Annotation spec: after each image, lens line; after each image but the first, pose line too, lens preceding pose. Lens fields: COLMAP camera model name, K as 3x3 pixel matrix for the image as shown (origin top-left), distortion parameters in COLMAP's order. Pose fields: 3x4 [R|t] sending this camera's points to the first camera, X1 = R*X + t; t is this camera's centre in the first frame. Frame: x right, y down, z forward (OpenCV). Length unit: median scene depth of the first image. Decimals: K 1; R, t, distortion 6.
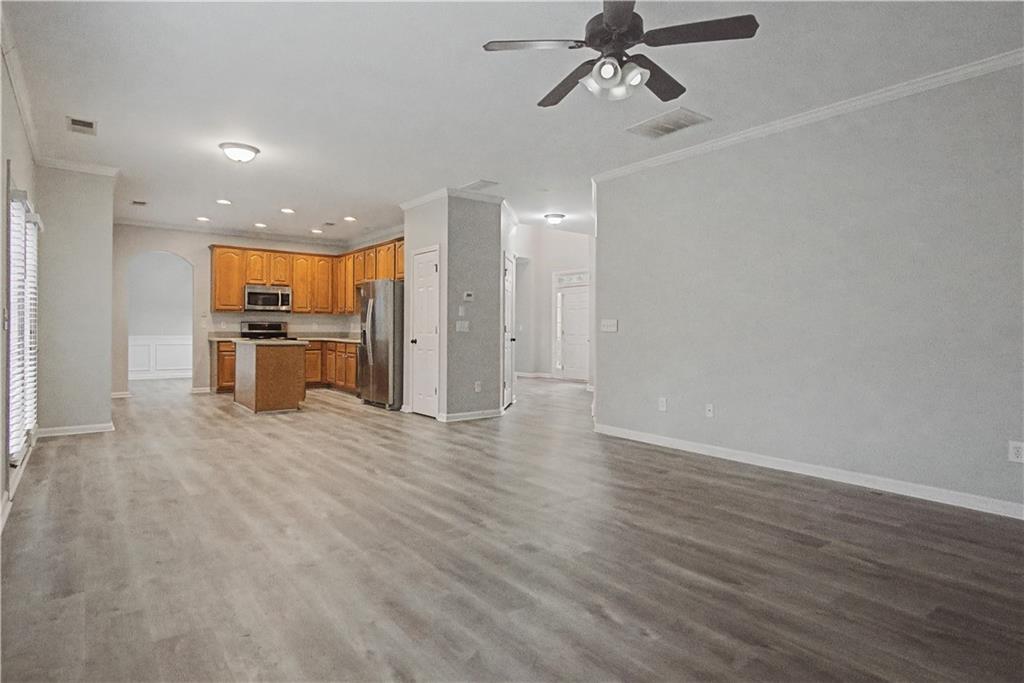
lens RADIAL K [[556.5, 0, 506.2], [0, 556.5, 330.9], [0, 0, 1]] dist [0.003096, 0.000916]
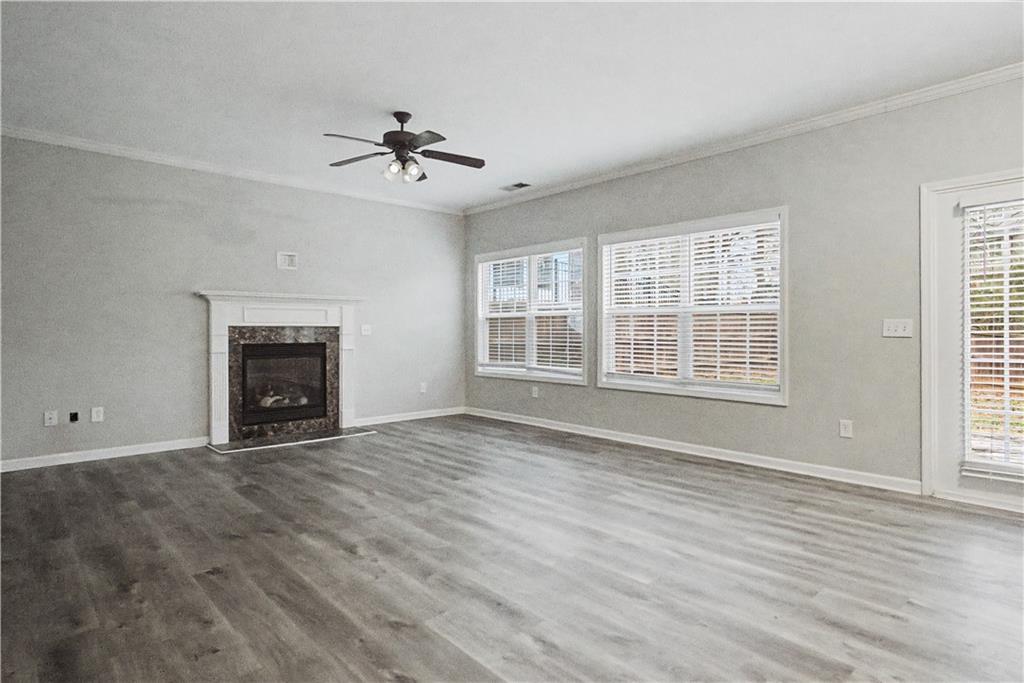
lens RADIAL K [[556.5, 0, 506.2], [0, 556.5, 330.9], [0, 0, 1]] dist [0.003096, 0.000916]
pose [[-0.996775, -0.005169, -0.080084, 0.015431], [-0.005337, 0.999984, 0.001875, -0.008725], [0.080073, 0.002296, -0.996786, 1.514513]]
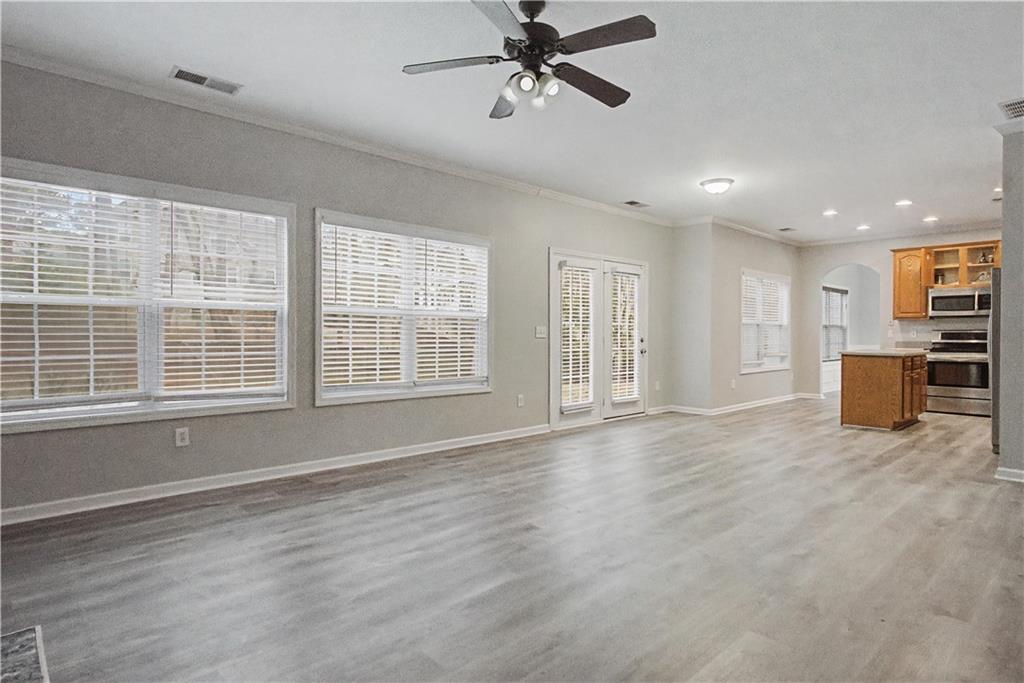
lens RADIAL K [[560.8, 0, 514.2], [0, 560.8, 329.0], [0, 0, 1]] dist [0.000418, 0.000625]
pose [[0.105217, -0.015732, -0.994325, 0.714447], [-0.005691, 0.999849, -0.016422, -0.000191], [0.994433, 0.007387, 0.105112, 0.507225]]
